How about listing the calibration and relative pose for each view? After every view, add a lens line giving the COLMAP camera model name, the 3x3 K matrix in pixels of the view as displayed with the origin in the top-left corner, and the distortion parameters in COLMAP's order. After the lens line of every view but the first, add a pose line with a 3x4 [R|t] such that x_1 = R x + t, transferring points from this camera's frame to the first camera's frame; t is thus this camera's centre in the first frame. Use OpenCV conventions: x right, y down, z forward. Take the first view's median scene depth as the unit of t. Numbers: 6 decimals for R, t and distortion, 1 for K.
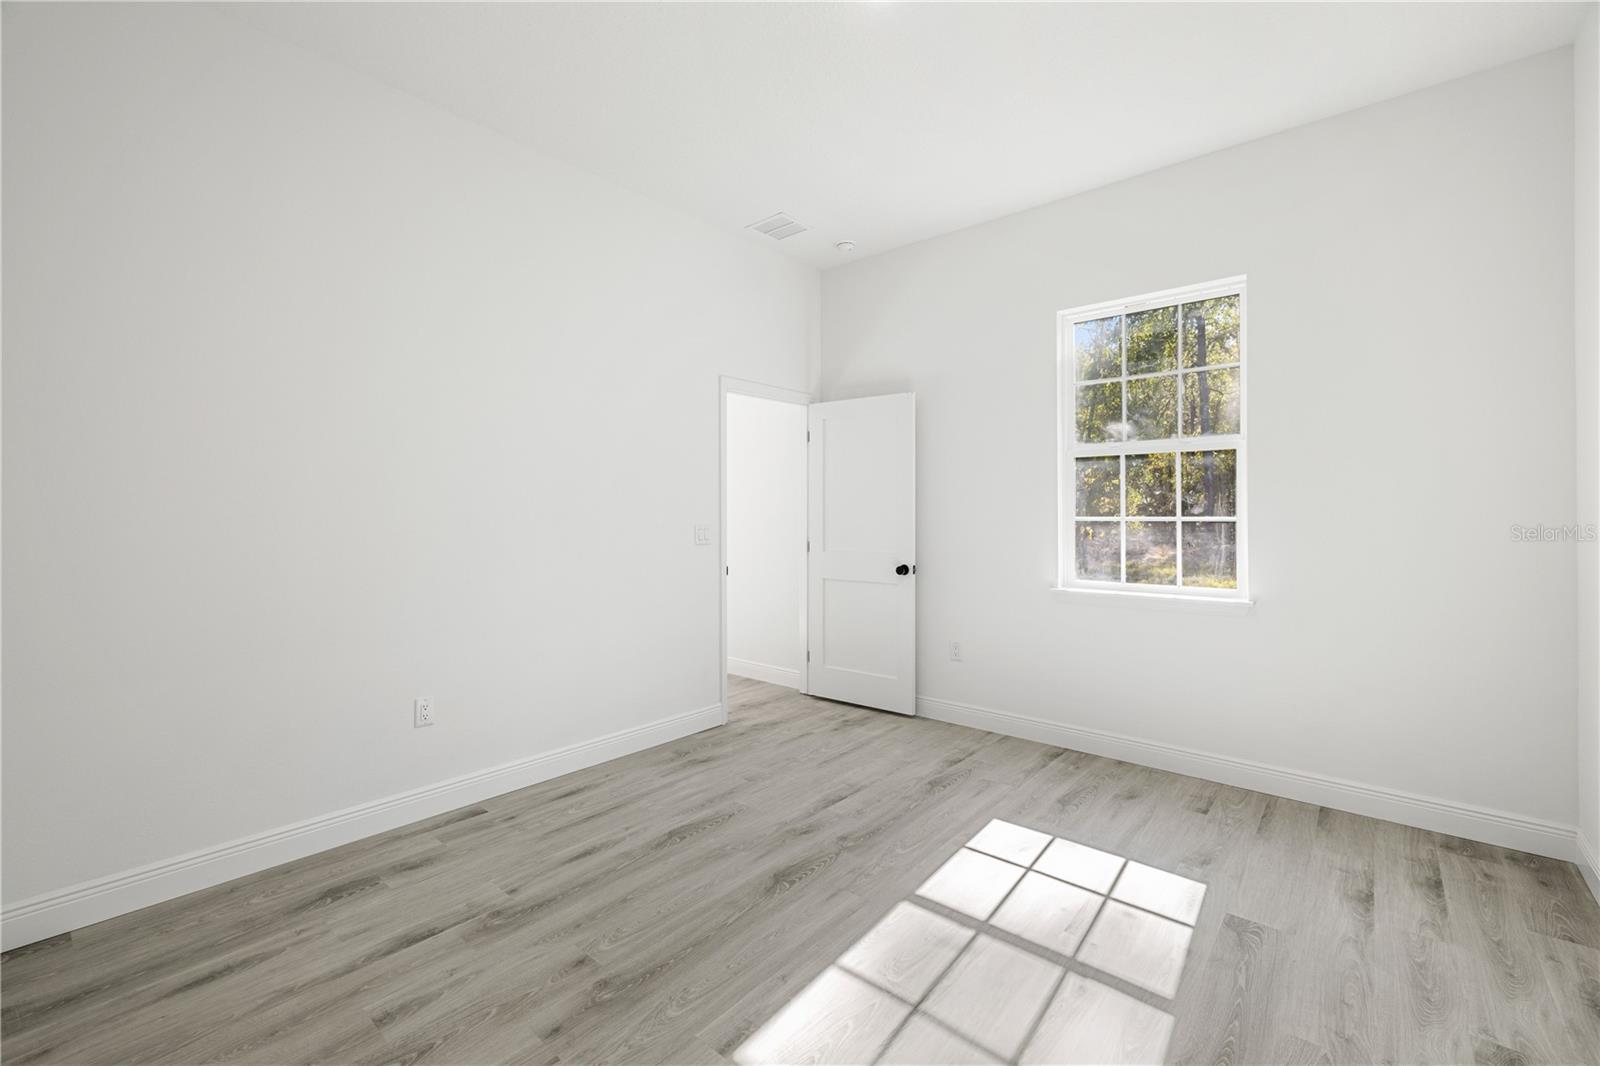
lens RADIAL K [[673.3, 0, 796.4], [0, 673.3, 516.9], [0, 0, 1]] dist [0.002681, -0.000462]
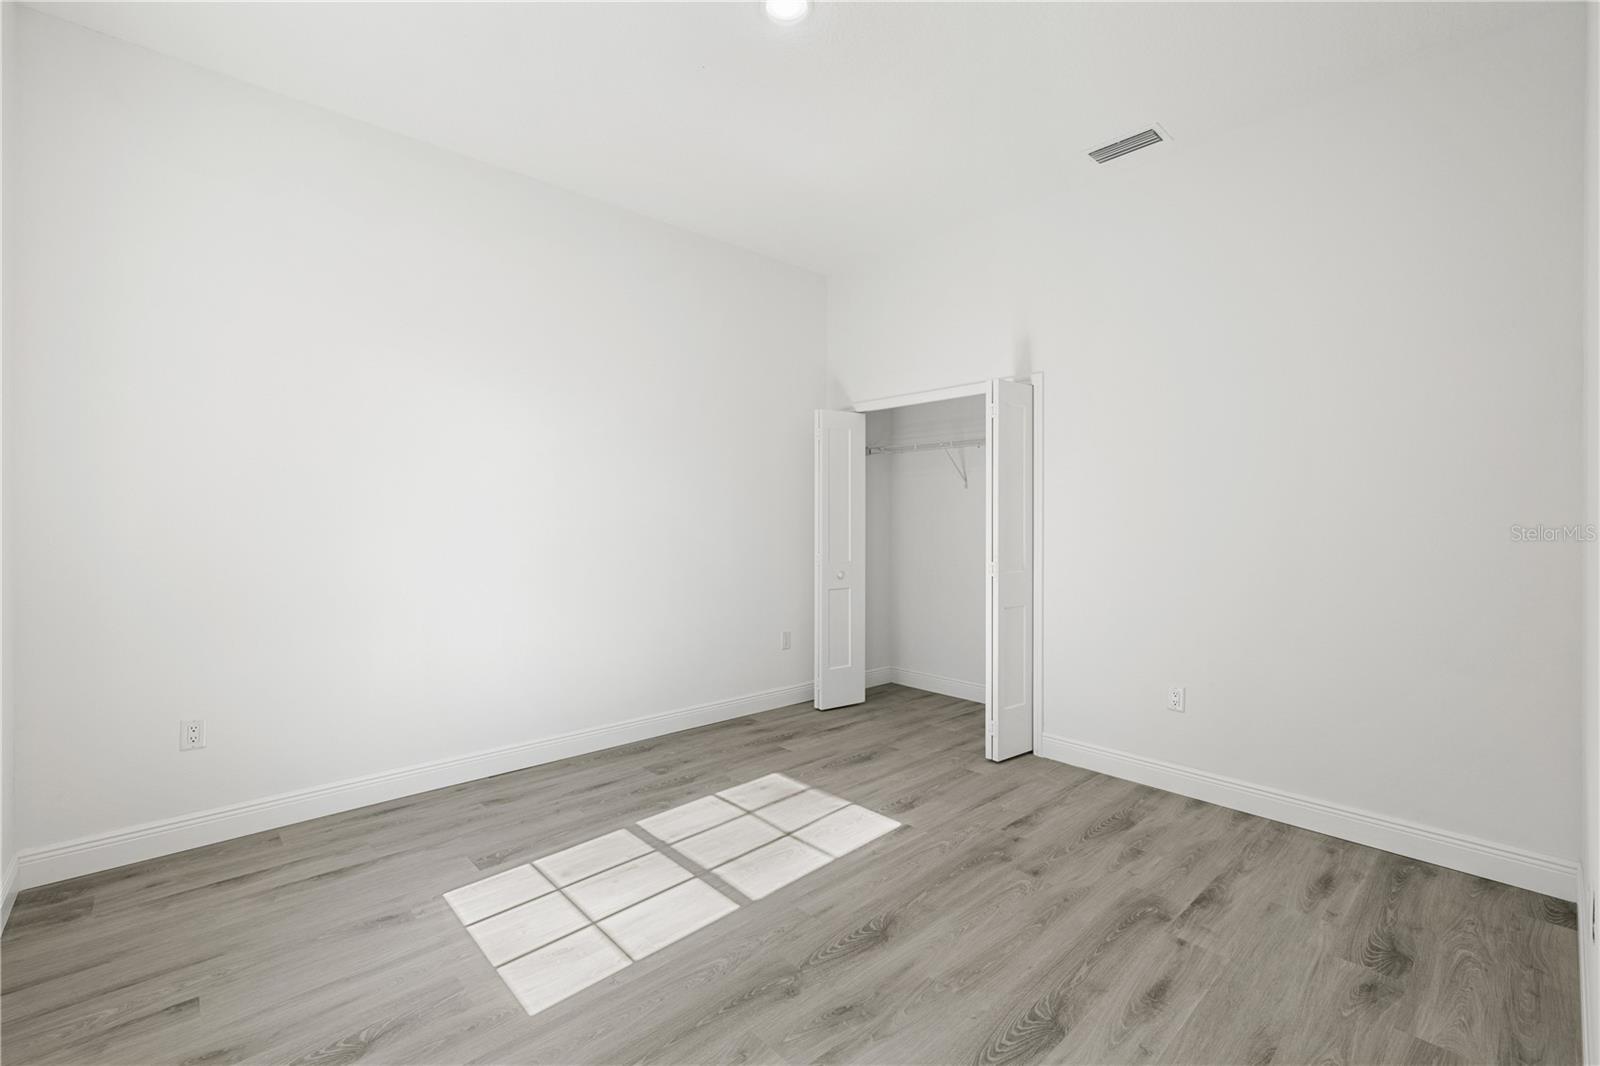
lens RADIAL K [[673.3, 0, 804.6], [0, 673.3, 523.7], [0, 0, 1]] dist [0.002681, -0.000462]
pose [[-0.994025, -0.005250, 0.109028, -0.020010], [-0.003972, 0.999921, 0.011937, -0.008314], [-0.109082, 0.011433, -0.993967, 1.937298]]
